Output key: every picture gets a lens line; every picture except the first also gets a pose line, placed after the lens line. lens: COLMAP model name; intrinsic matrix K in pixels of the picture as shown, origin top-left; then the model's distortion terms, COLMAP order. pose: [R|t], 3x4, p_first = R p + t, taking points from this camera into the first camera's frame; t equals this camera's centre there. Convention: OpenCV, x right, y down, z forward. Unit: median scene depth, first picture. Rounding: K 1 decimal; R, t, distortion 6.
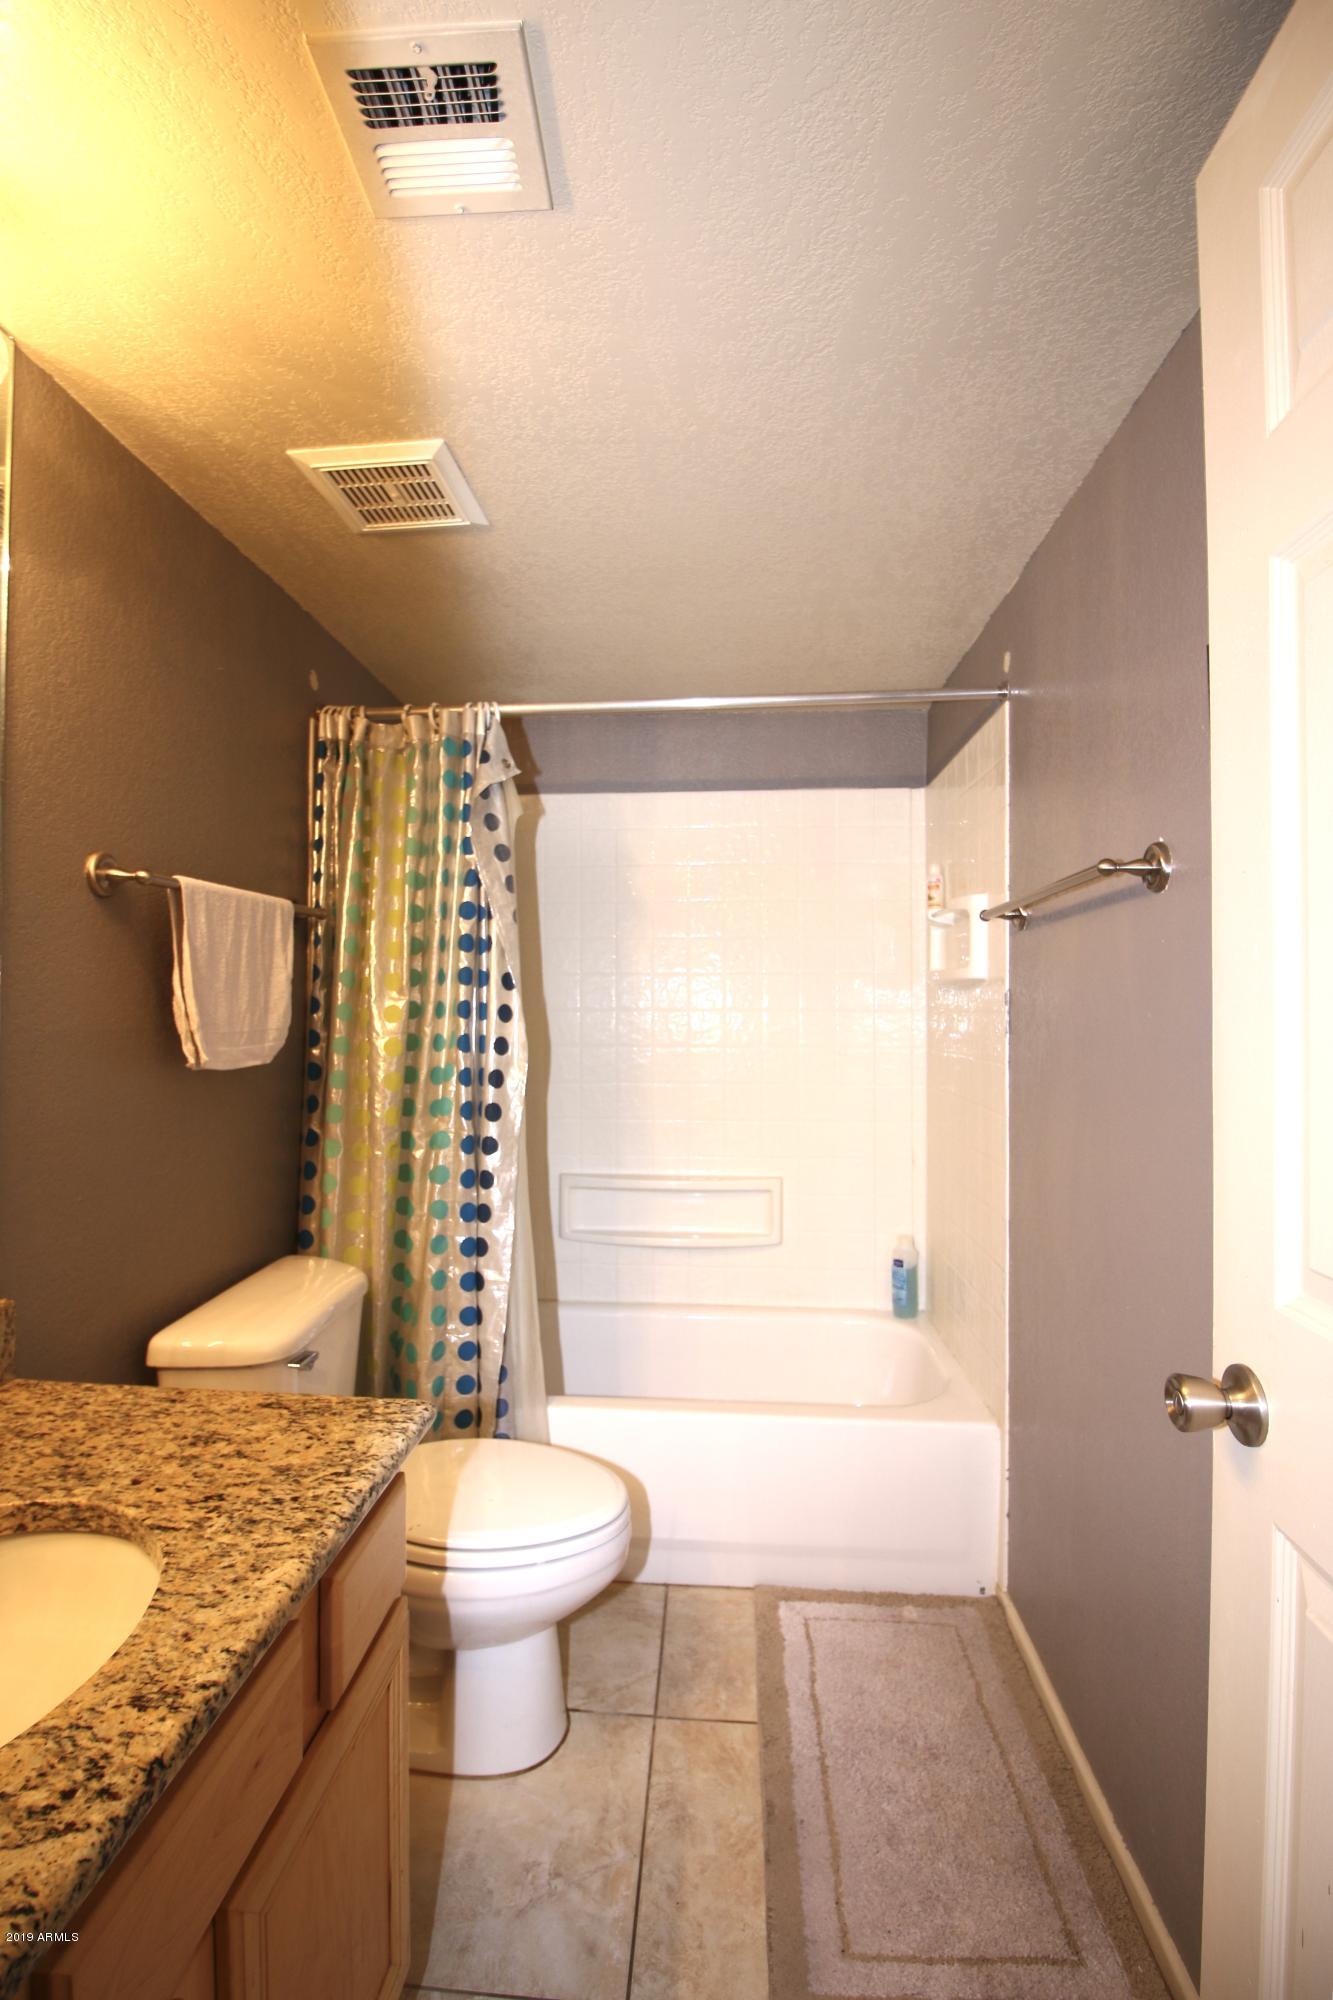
lens RADIAL K [[923.5, 0, 632.4], [0, 923.5, 998.5], [0, 0, 1]] dist [0.001706, -0.014533]
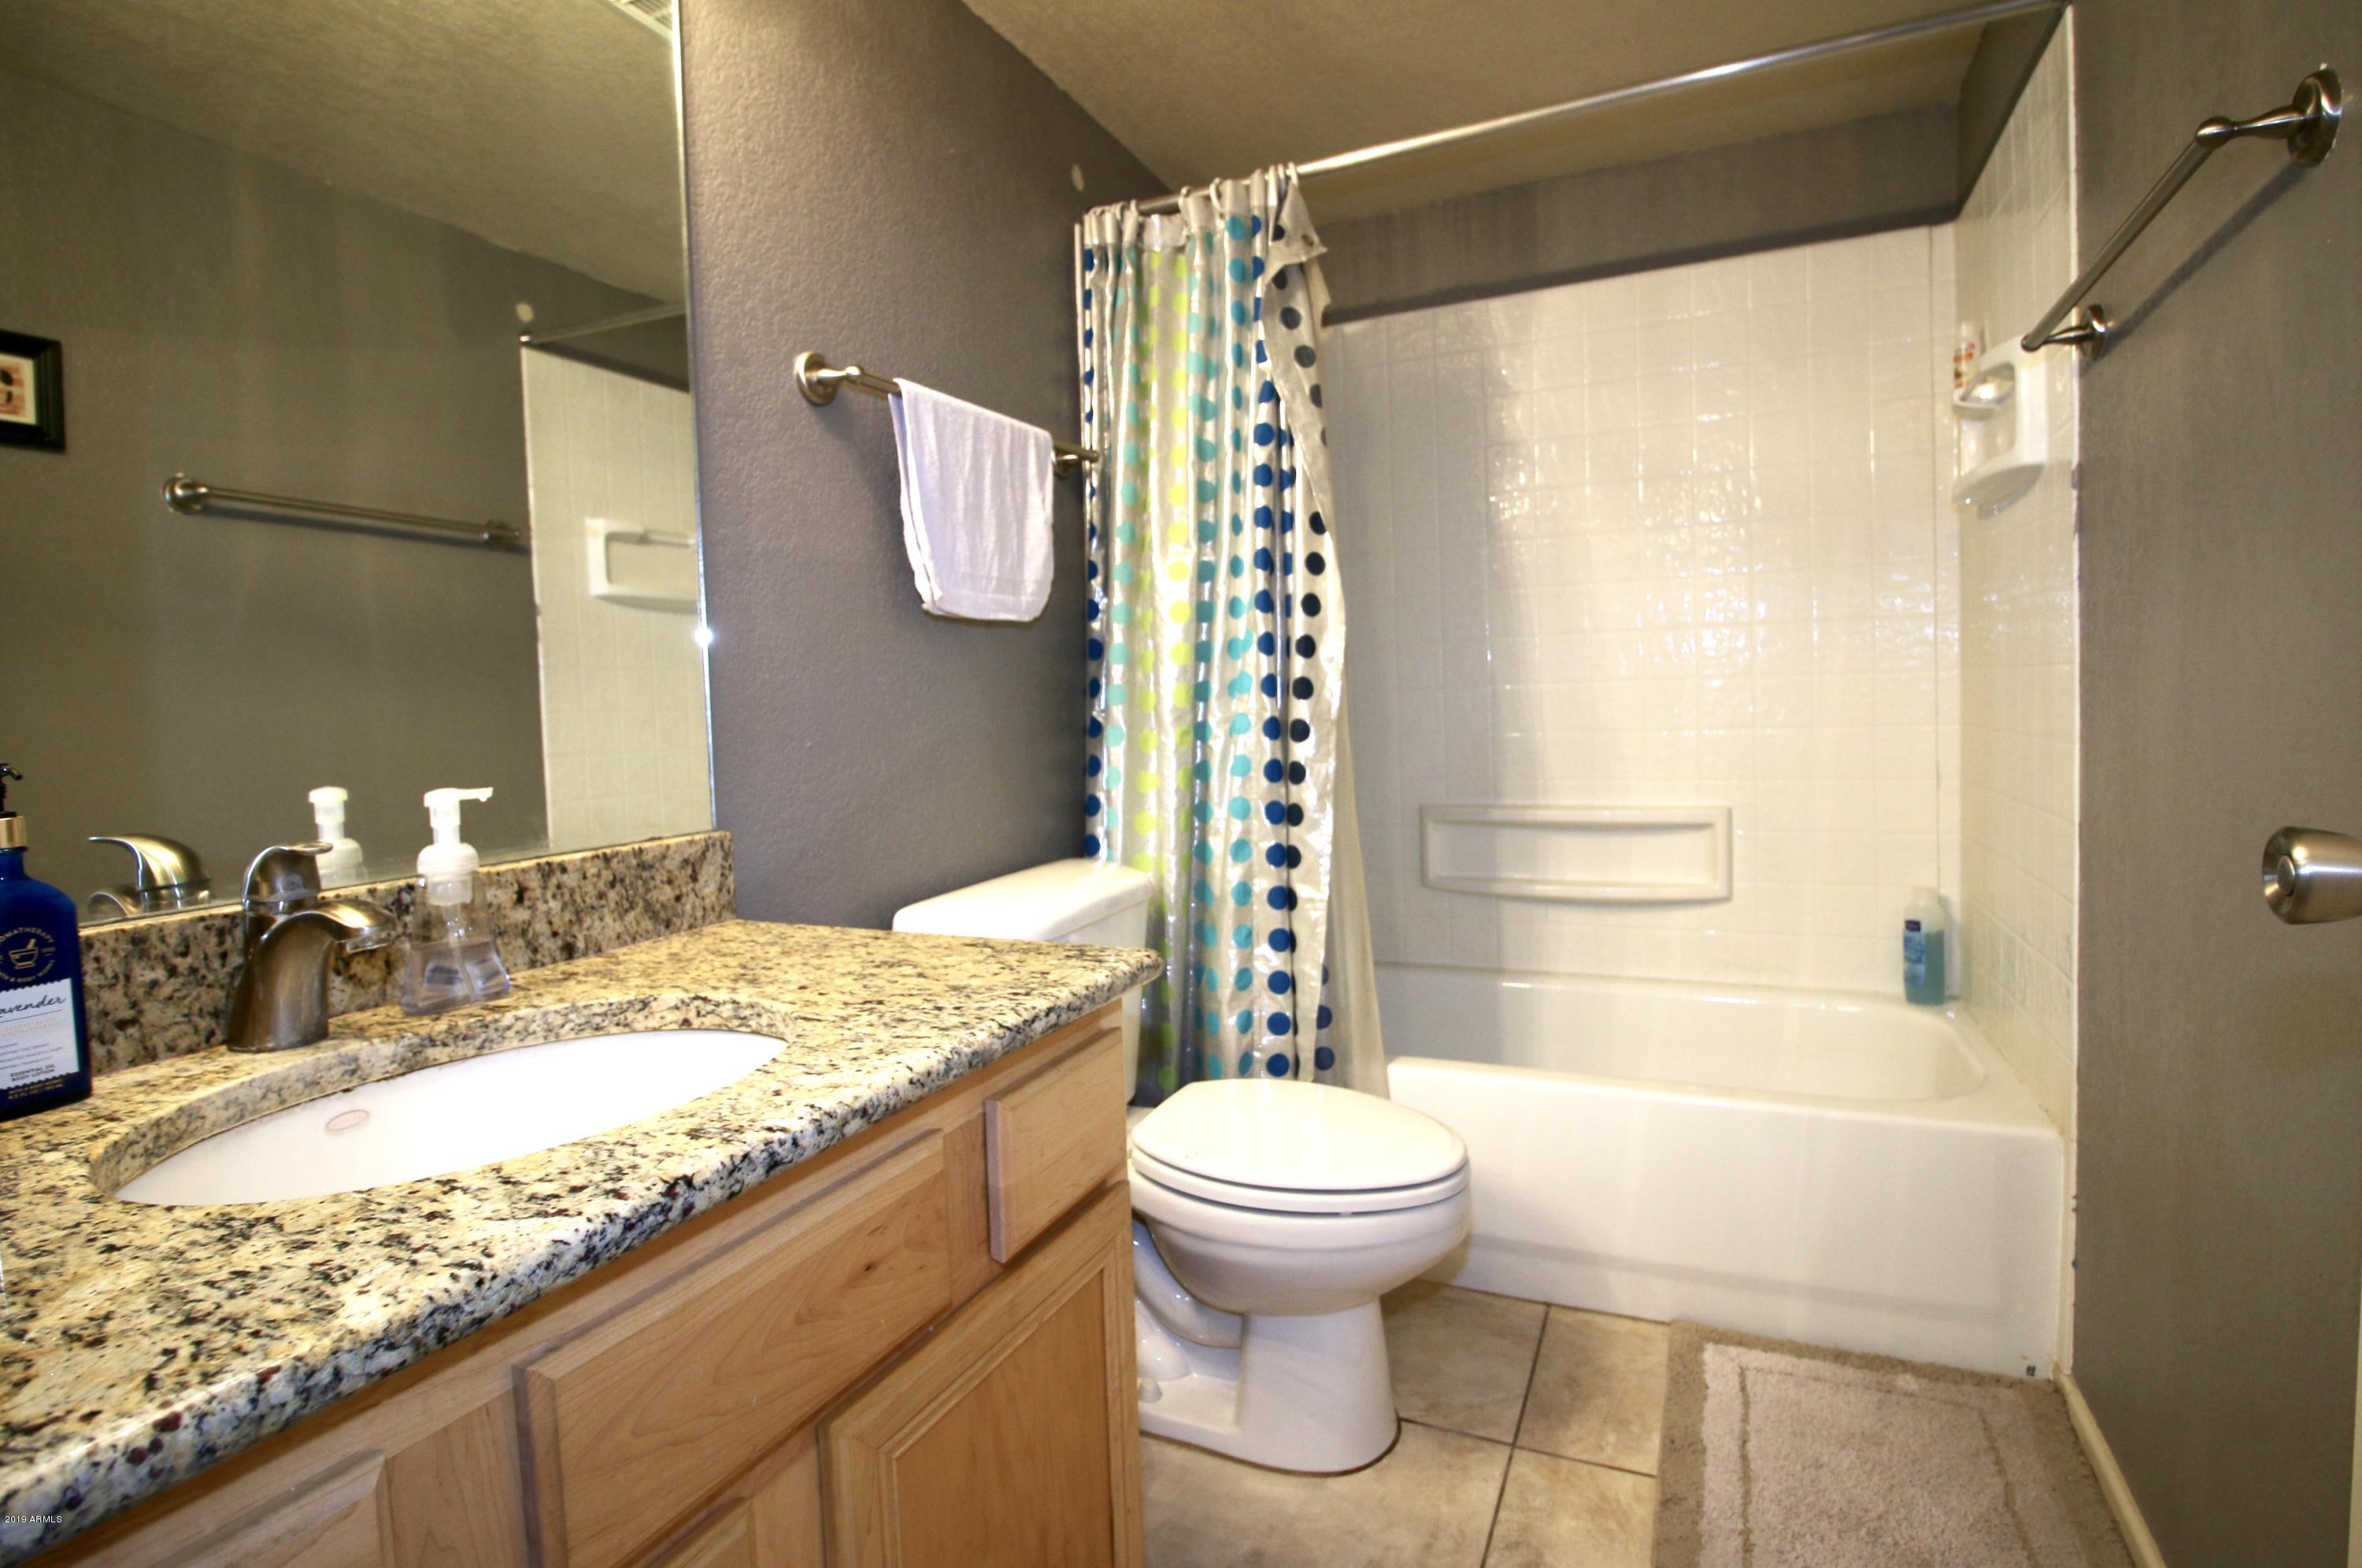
lens RADIAL K [[1121.7, 0, 1201.9], [0, 1121.7, 743.6], [0, 0, 1]] dist [-0.000417, -0.012234]
pose [[0.947572, -0.019907, -0.318921, 0.081878], [0.037981, 0.997999, 0.050553, 0.134176], [0.317276, -0.060016, 0.946432, 0.070312]]
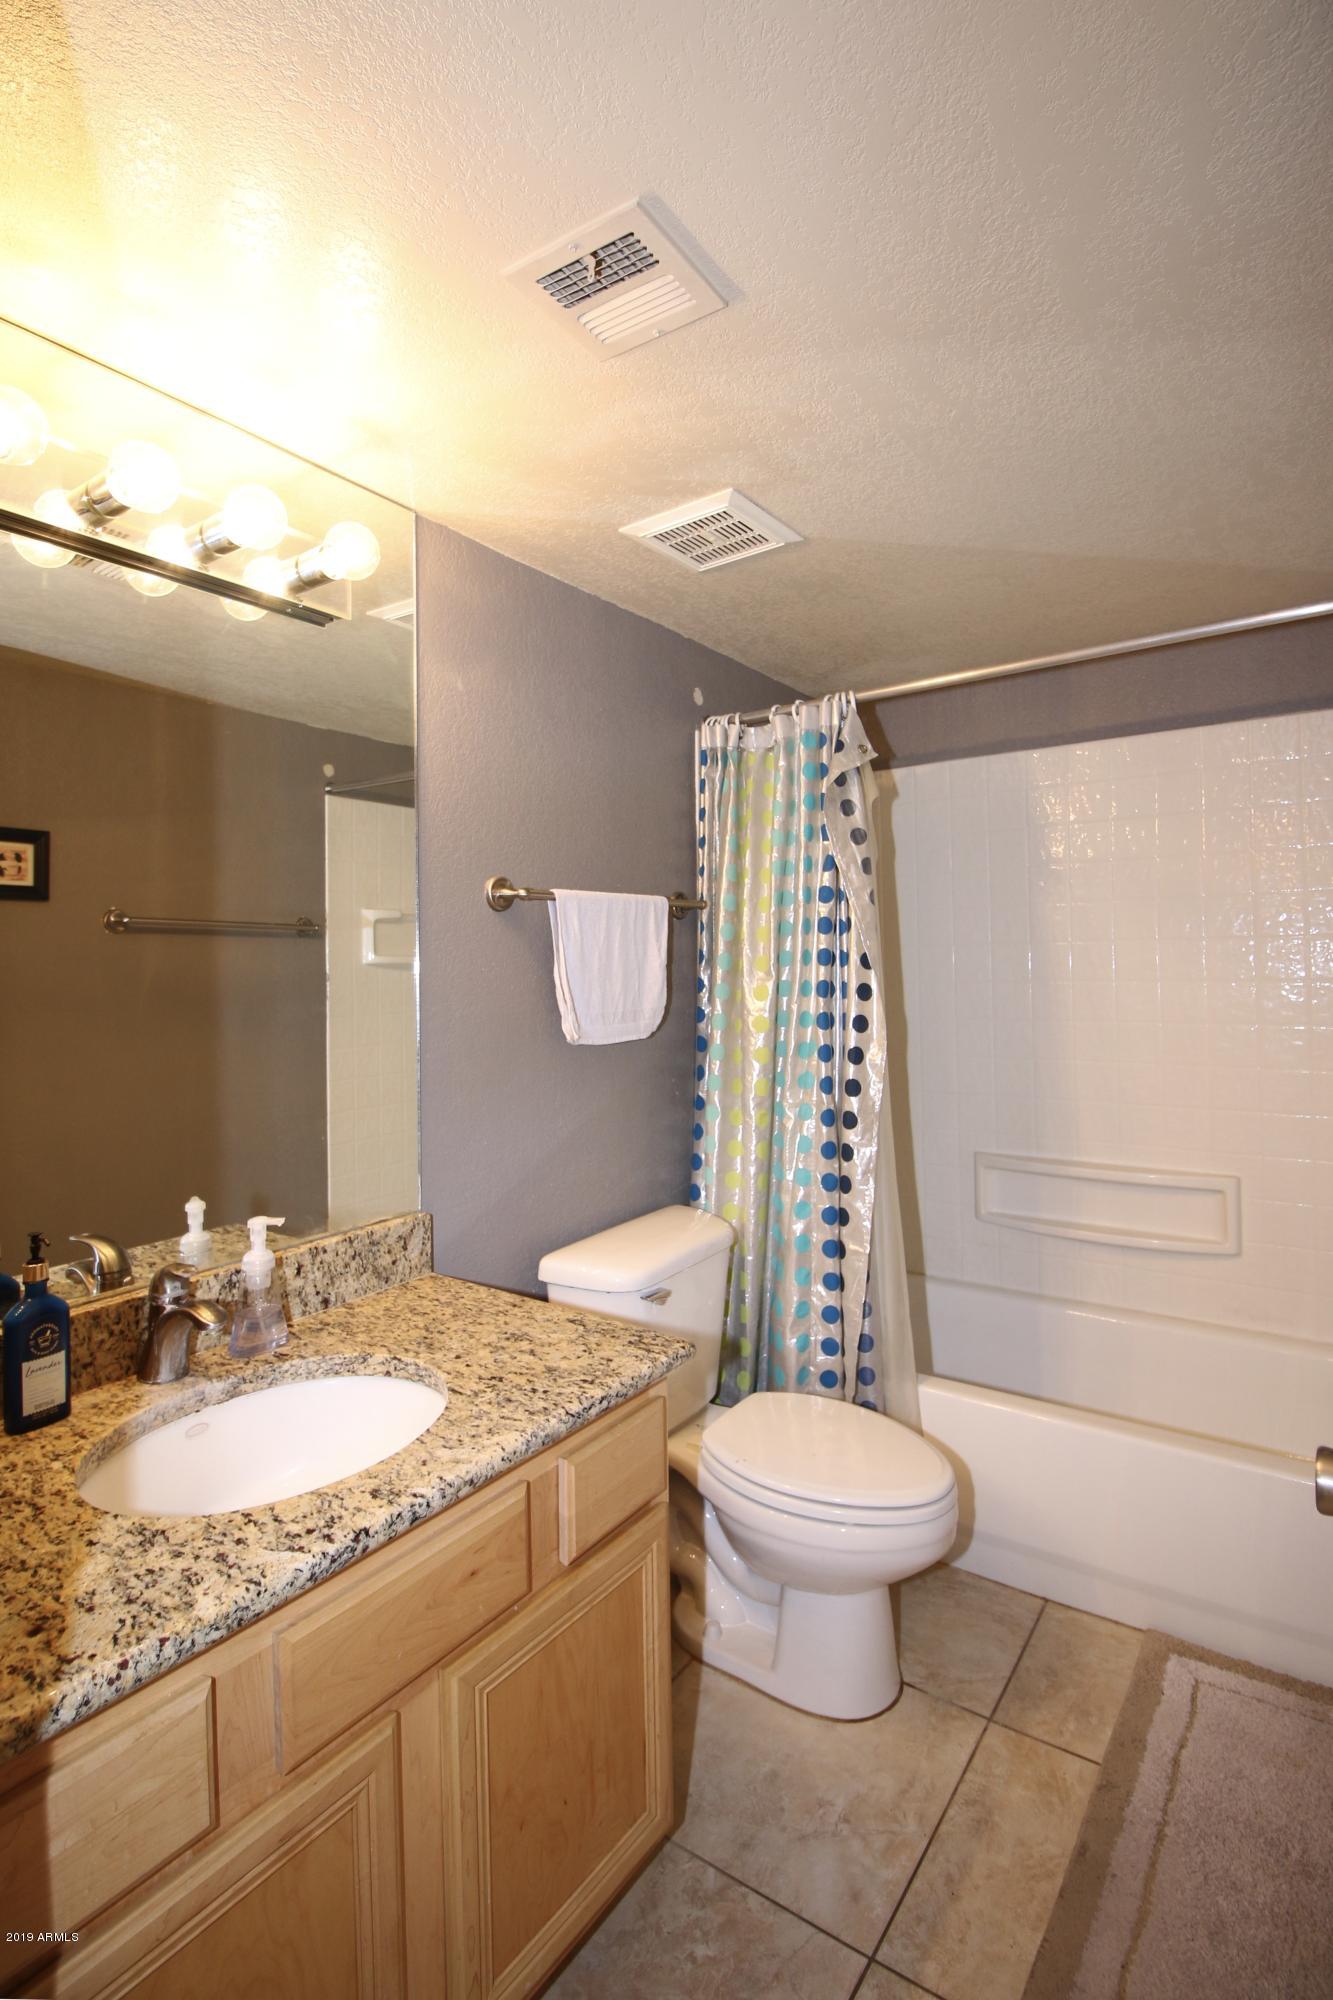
lens RADIAL K [[949.9, 0, 667.4], [0, 949.9, 950.6], [0, 0, 1]] dist [-0.000417, -0.012234]
pose [[0.867668, -0.023825, -0.496573, 0.228472], [0.021420, 0.999715, -0.010537, -0.027368], [0.496682, -0.001495, 0.867931, -0.031817]]
